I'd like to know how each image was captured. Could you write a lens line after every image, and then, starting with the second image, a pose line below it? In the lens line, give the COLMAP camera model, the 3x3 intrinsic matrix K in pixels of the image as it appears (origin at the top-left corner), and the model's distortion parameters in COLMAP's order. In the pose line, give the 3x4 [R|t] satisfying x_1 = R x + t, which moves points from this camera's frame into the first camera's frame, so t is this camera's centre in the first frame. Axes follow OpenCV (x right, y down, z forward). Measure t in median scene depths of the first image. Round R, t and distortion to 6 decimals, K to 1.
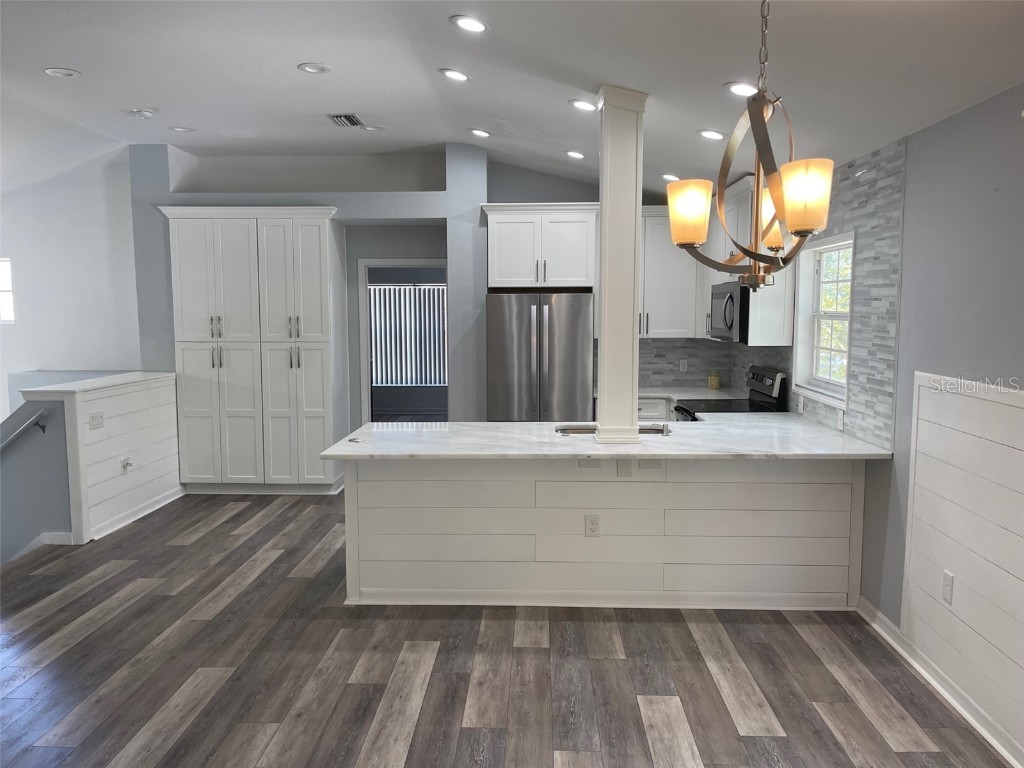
lens RADIAL K [[776.1, 0, 510.3], [0, 776.1, 388.0], [0, 0, 1]] dist [0.086024, -0.116220]
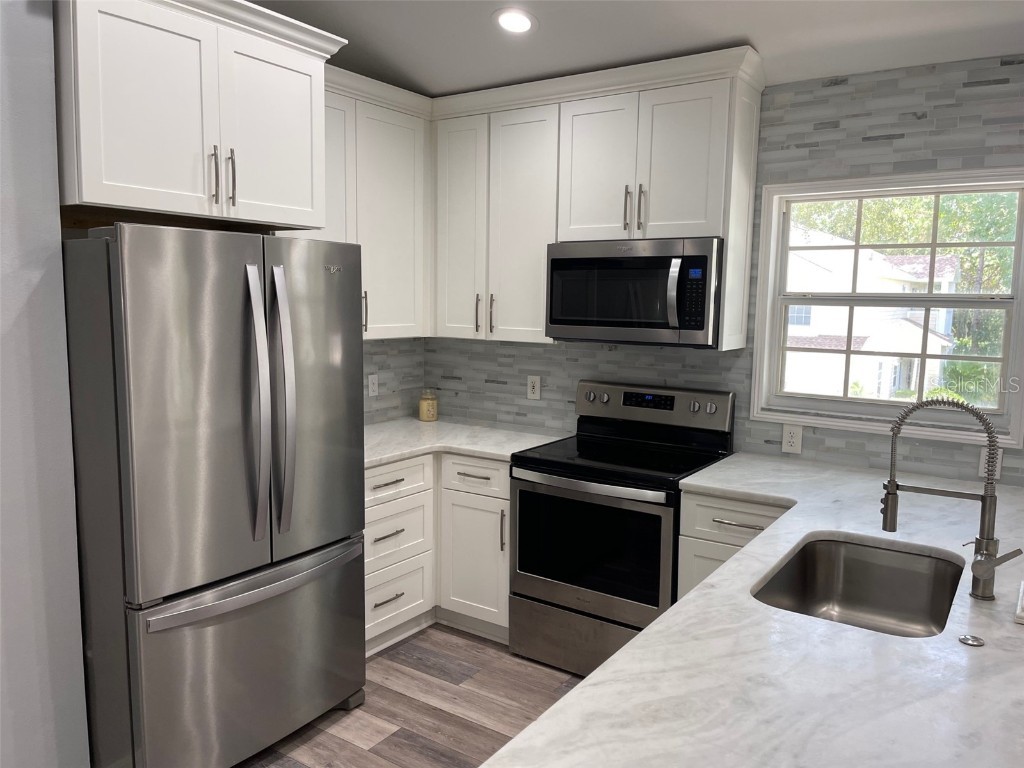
lens RADIAL K [[776.1, 0, 510.3], [0, 776.1, 388.0], [0, 0, 1]] dist [0.086024, -0.116220]
pose [[0.529187, -0.089905, 0.843728, -0.392950], [0.071254, 0.995567, 0.061394, -0.106315], [-0.845508, 0.027631, 0.533248, 1.199639]]
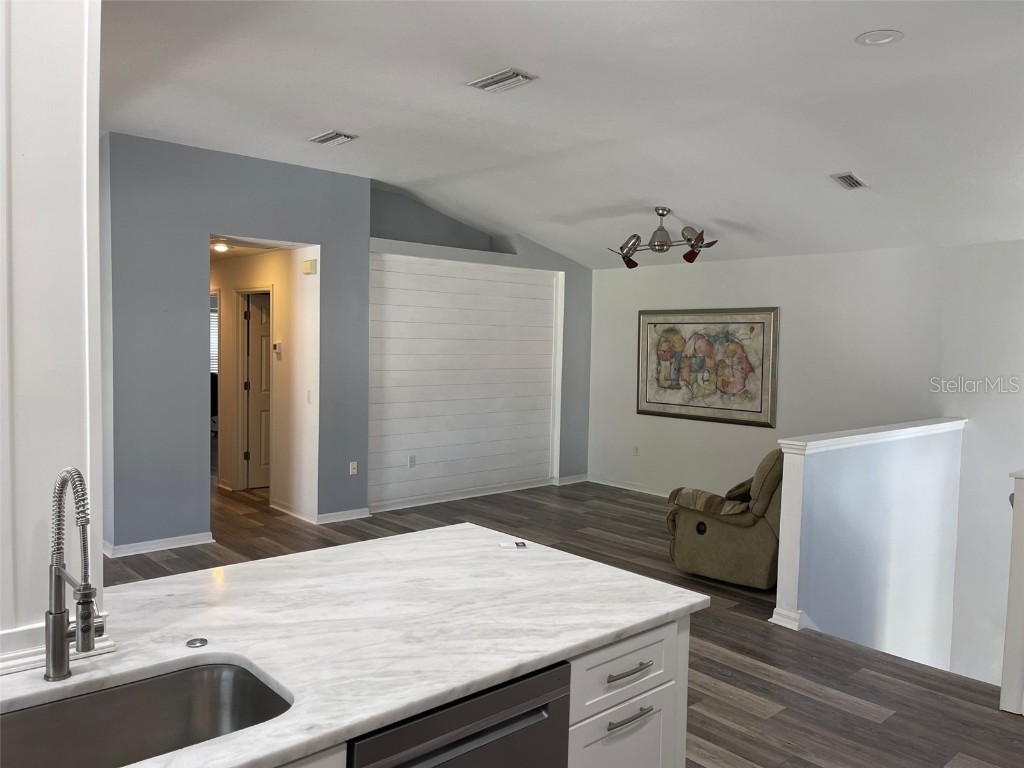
lens RADIAL K [[776.1, 0, 510.3], [0, 776.1, 388.0], [0, 0, 1]] dist [0.086024, -0.116220]
pose [[-0.714917, 0.029423, -0.698590, 0.290410], [-0.091010, 0.986699, 0.134693, -0.170971], [0.693262, 0.159873, -0.702730, 1.683728]]
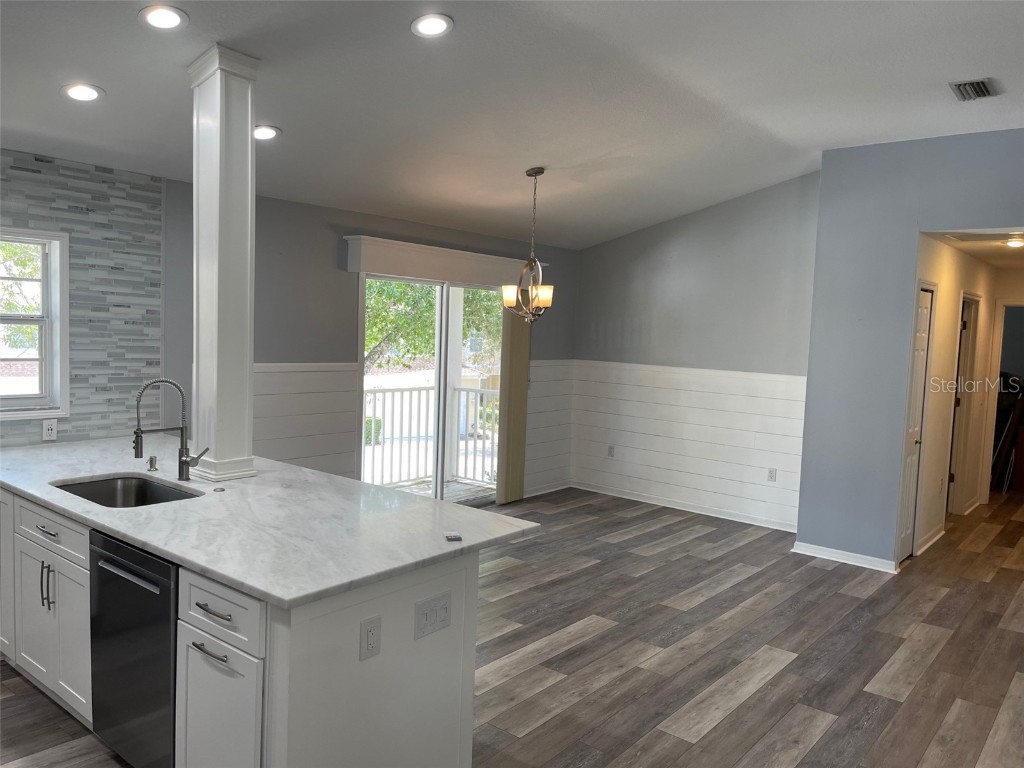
lens RADIAL K [[776.1, 0, 510.3], [0, 776.1, 388.0], [0, 0, 1]] dist [0.086024, -0.116220]
pose [[-0.797797, -0.073402, 0.598441, -0.707315], [0.026017, 0.987446, 0.155798, -0.172690], [-0.602365, 0.139865, -0.785872, 1.709476]]
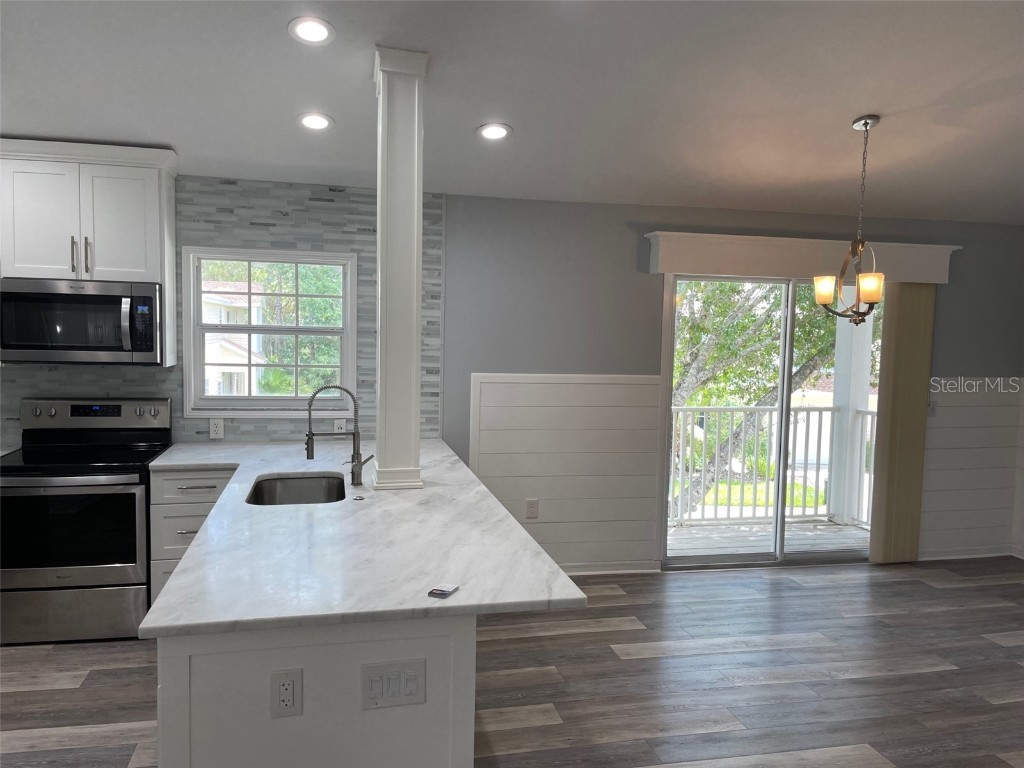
lens RADIAL K [[776.1, 0, 510.3], [0, 776.1, 388.0], [0, 0, 1]] dist [0.086024, -0.116220]
pose [[-0.263281, -0.077177, 0.961627, -0.792871], [0.076689, 0.991966, 0.100609, -0.124517], [-0.961666, 0.100235, -0.255247, 1.267571]]
